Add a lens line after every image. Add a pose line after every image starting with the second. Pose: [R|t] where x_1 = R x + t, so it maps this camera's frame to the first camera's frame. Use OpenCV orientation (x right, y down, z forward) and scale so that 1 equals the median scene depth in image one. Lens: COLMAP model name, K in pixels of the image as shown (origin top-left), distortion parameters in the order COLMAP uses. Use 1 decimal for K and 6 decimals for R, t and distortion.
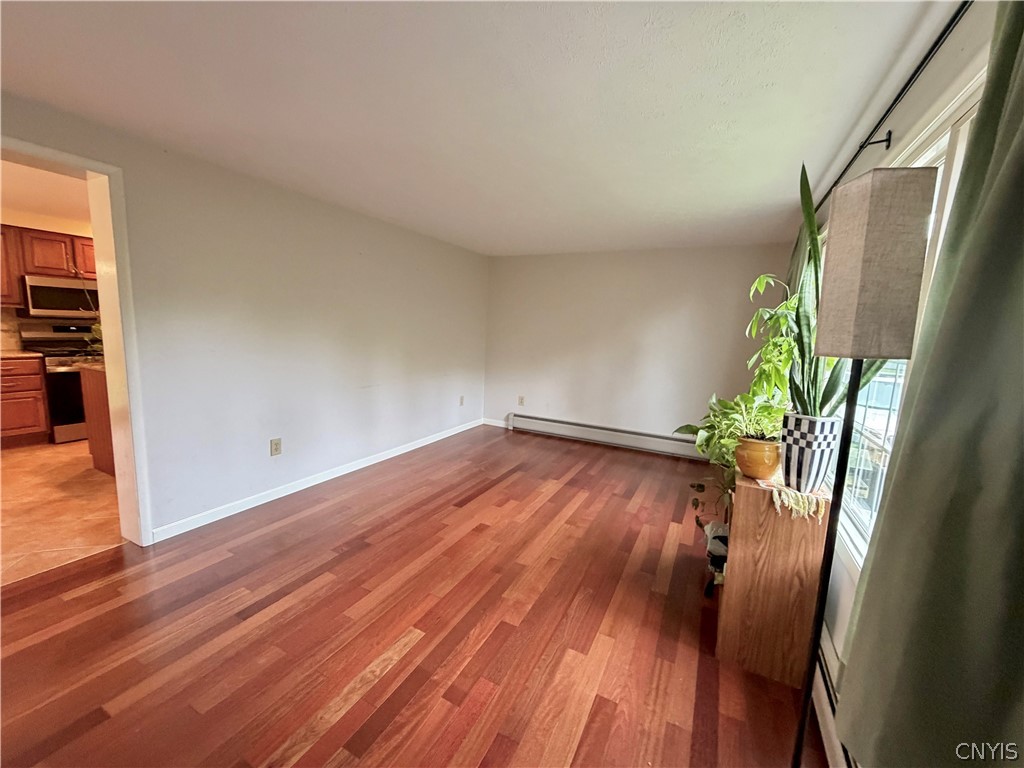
lens RADIAL K [[405.6, 0, 509.4], [0, 405.6, 384.9], [0, 0, 1]] dist [0.000456, 0.000206]
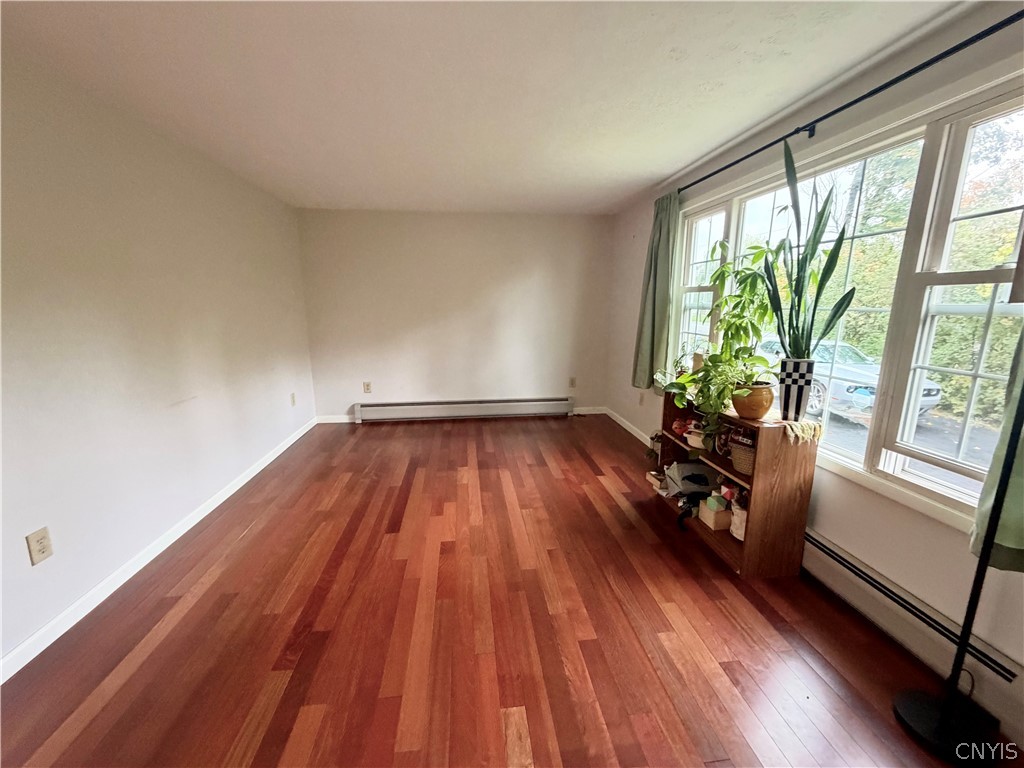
lens RADIAL K [[405.6, 0, 509.4], [0, 405.6, 384.9], [0, 0, 1]] dist [0.000456, 0.000206]
pose [[0.828676, -0.154090, 0.538101, -0.354593], [0.115454, 0.987742, 0.105050, -0.041146], [-0.547692, -0.024927, 0.836308, 0.257630]]
